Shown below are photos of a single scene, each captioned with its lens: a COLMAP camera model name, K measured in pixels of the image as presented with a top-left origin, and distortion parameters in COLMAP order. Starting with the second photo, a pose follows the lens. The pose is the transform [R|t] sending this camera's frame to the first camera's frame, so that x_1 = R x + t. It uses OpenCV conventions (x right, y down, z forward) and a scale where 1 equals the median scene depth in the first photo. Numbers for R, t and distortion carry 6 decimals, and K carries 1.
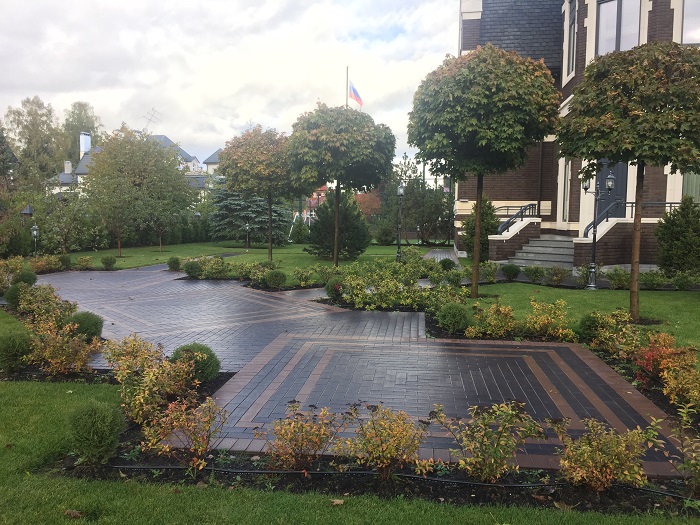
lens RADIAL K [[601.2, 0, 353.5], [0, 601.2, 266.1], [0, 0, 1]] dist [0.072898, -0.102720]
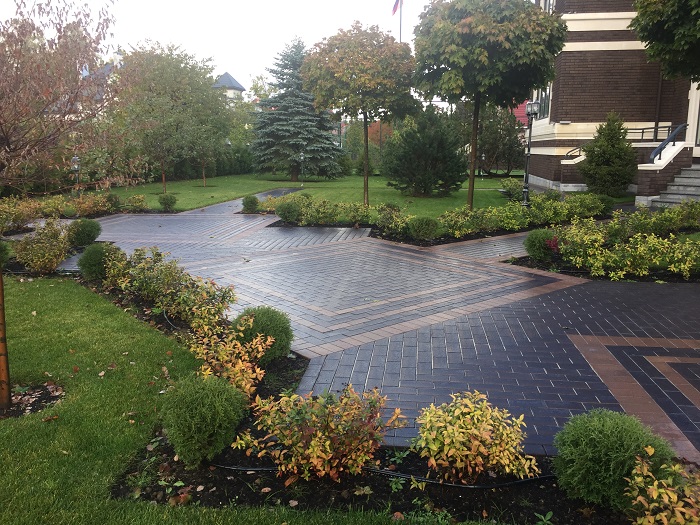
lens RADIAL K [[601.2, 0, 353.5], [0, 601.2, 266.1], [0, 0, 1]] dist [0.072898, -0.102720]
pose [[0.999977, -0.006823, 0.000392, -0.097456], [0.006733, 0.993363, 0.114821, -0.007882], [-0.001172, -0.114816, 0.993386, 0.119167]]
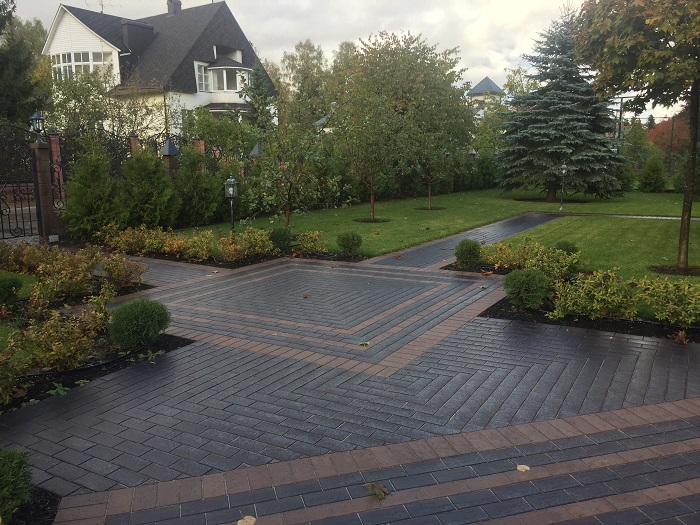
lens RADIAL K [[597.4, 0, 338.7], [0, 597.4, 269.7], [0, 0, 1]] dist [0.060592, -0.082728]
pose [[0.906571, 0.061791, -0.417505, -0.113459], [-0.016449, 0.993646, 0.111344, -0.026384], [0.421732, -0.094073, 0.901827, 0.310271]]
